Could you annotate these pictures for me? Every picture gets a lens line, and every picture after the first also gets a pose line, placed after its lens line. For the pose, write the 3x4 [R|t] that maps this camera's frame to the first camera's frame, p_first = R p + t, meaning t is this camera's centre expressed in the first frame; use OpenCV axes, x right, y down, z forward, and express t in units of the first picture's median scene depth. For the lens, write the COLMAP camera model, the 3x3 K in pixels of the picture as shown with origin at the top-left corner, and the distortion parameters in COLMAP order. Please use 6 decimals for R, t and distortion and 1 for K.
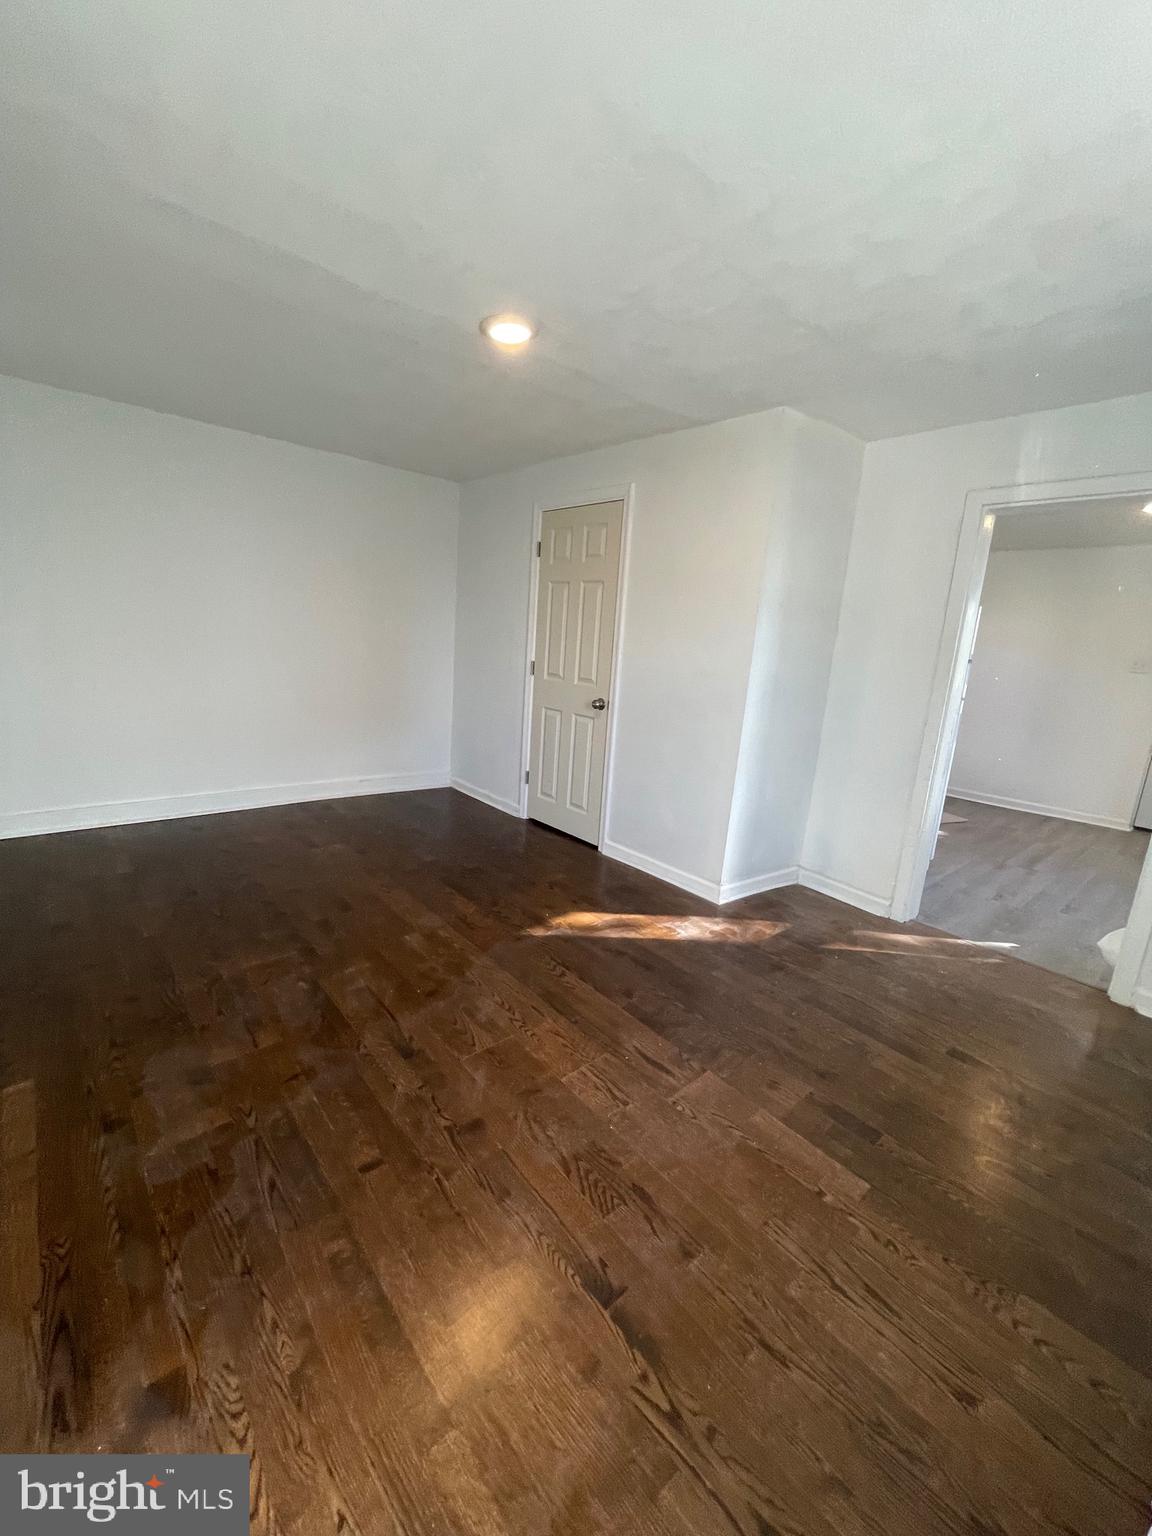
lens RADIAL K [[620.3, 0, 580.9], [0, 620.3, 767.7], [0, 0, 1]] dist [-0.000967, 0.000117]
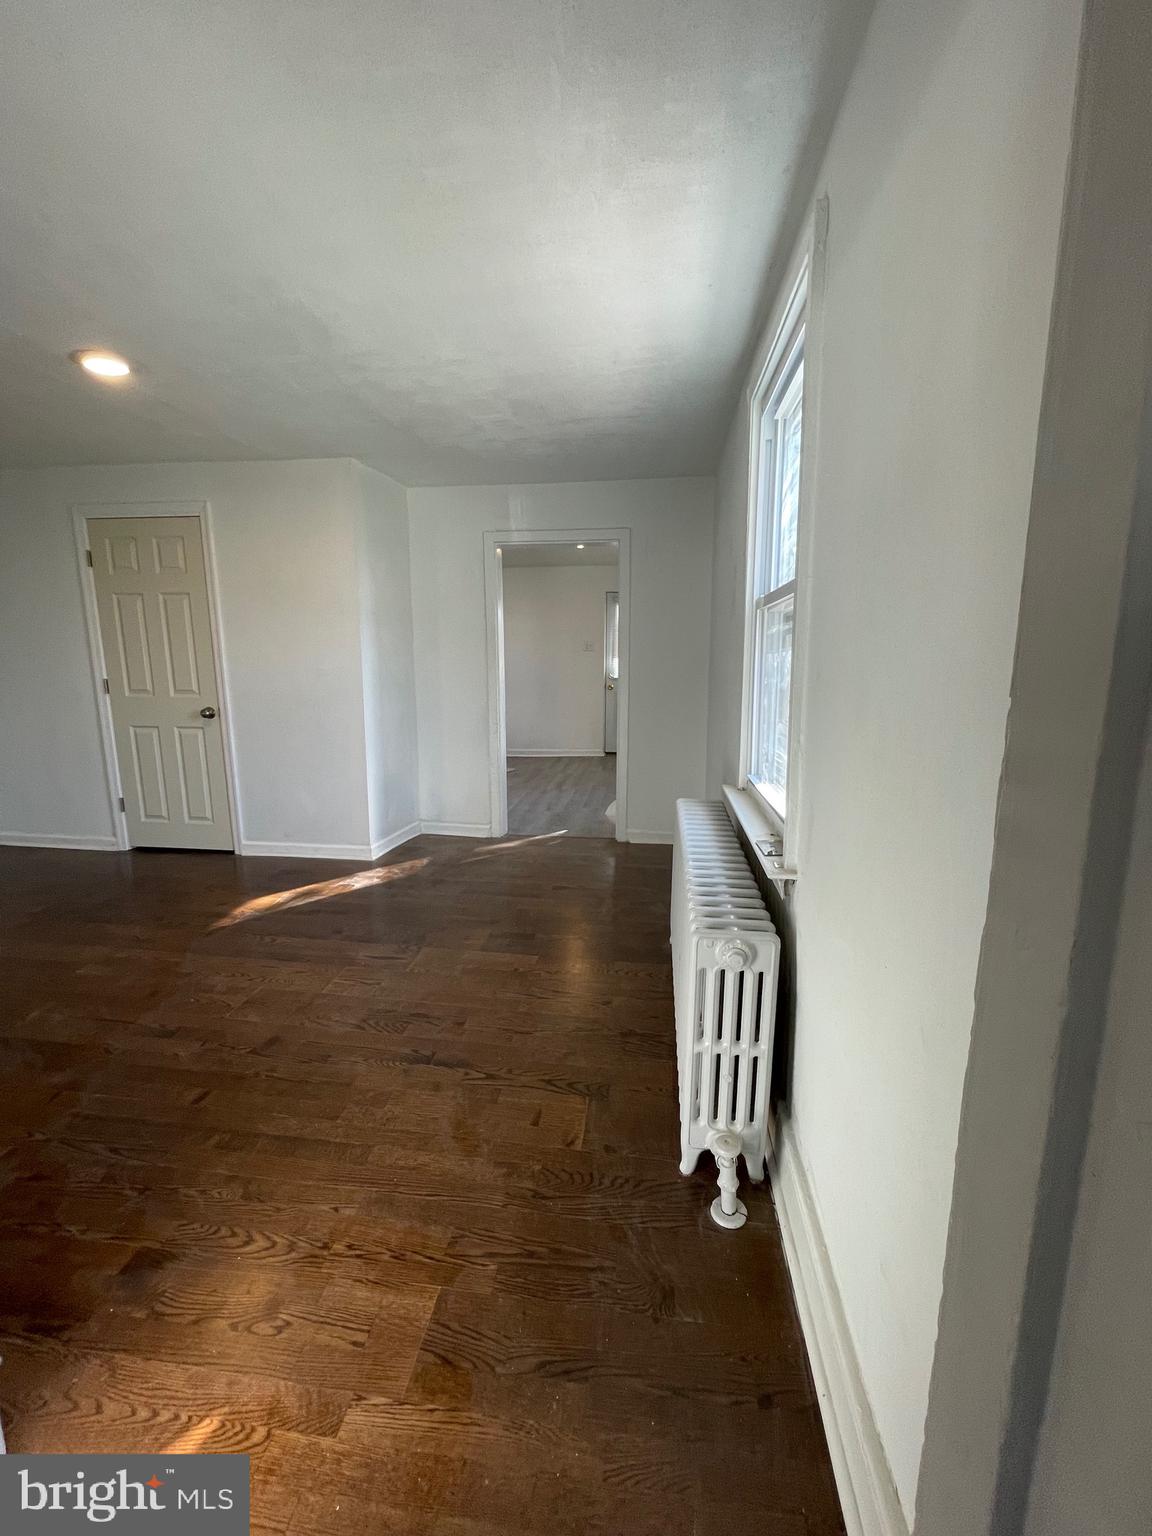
lens RADIAL K [[620.3, 0, 580.9], [0, 620.3, 767.7], [0, 0, 1]] dist [-0.000967, 0.000117]
pose [[0.746474, -0.184578, 0.639302, -0.238636], [0.188922, 0.980010, 0.062354, 0.050185], [-0.638032, 0.074232, 0.766423, -0.222345]]
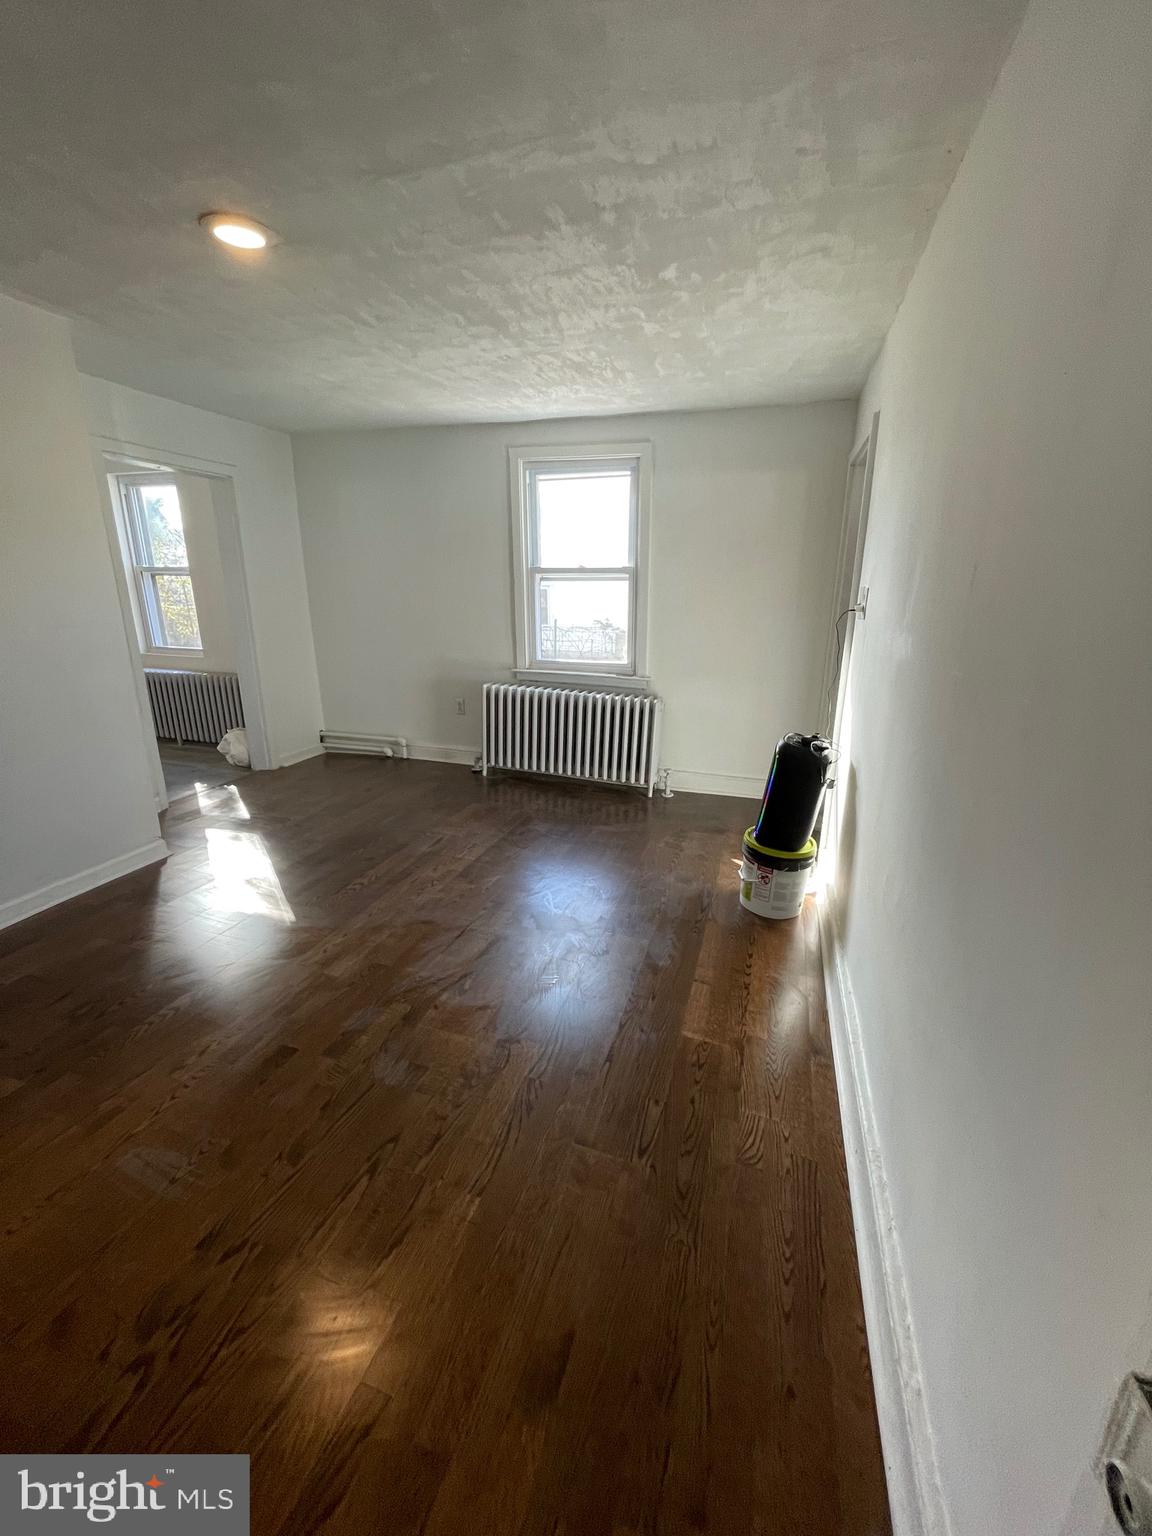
lens RADIAL K [[620.3, 0, 580.9], [0, 620.3, 767.7], [0, 0, 1]] dist [-0.000967, 0.000117]
pose [[-0.519044, -0.312394, 0.795615, -0.955094], [0.132888, 0.890008, 0.436150, -0.273768], [-0.844354, 0.332109, -0.420440, 0.913678]]
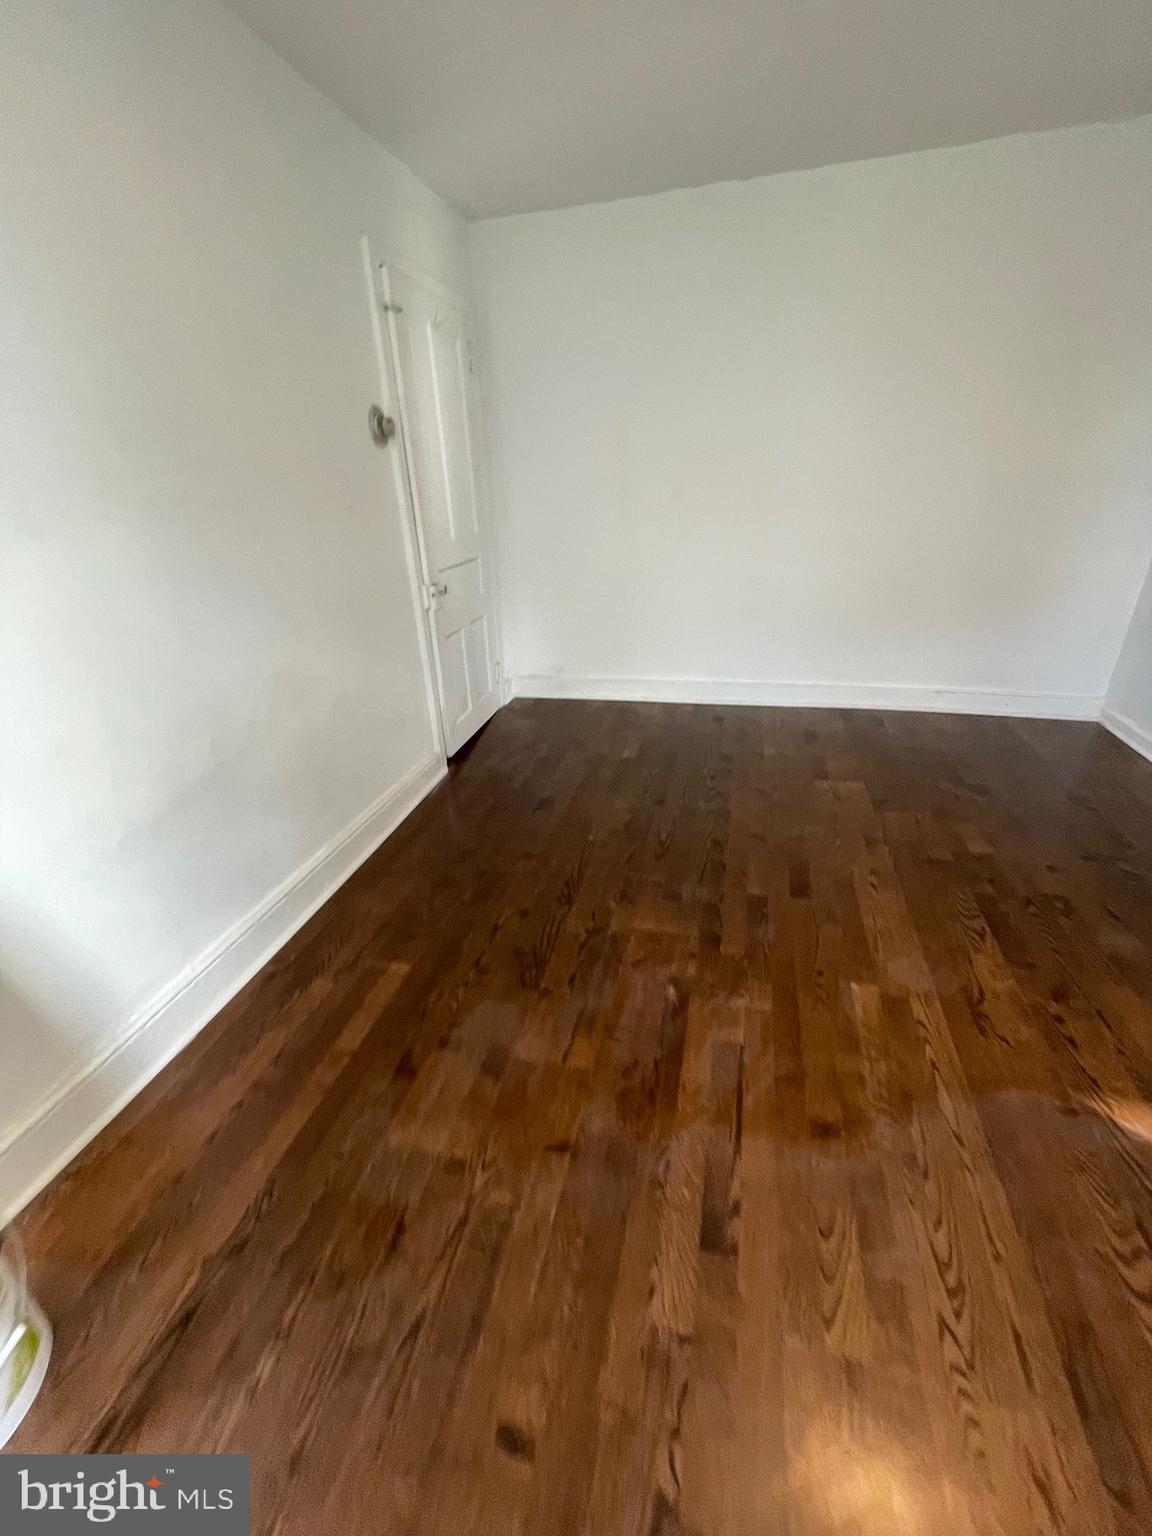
lens RADIAL K [[620.3, 0, 580.9], [0, 620.3, 767.7], [0, 0, 1]] dist [-0.000967, 0.000117]
pose [[0.564705, 0.260111, -0.783231, -0.010426], [-0.096210, 0.963311, 0.250549, -0.056327], [0.819666, -0.066132, 0.569012, 0.417521]]
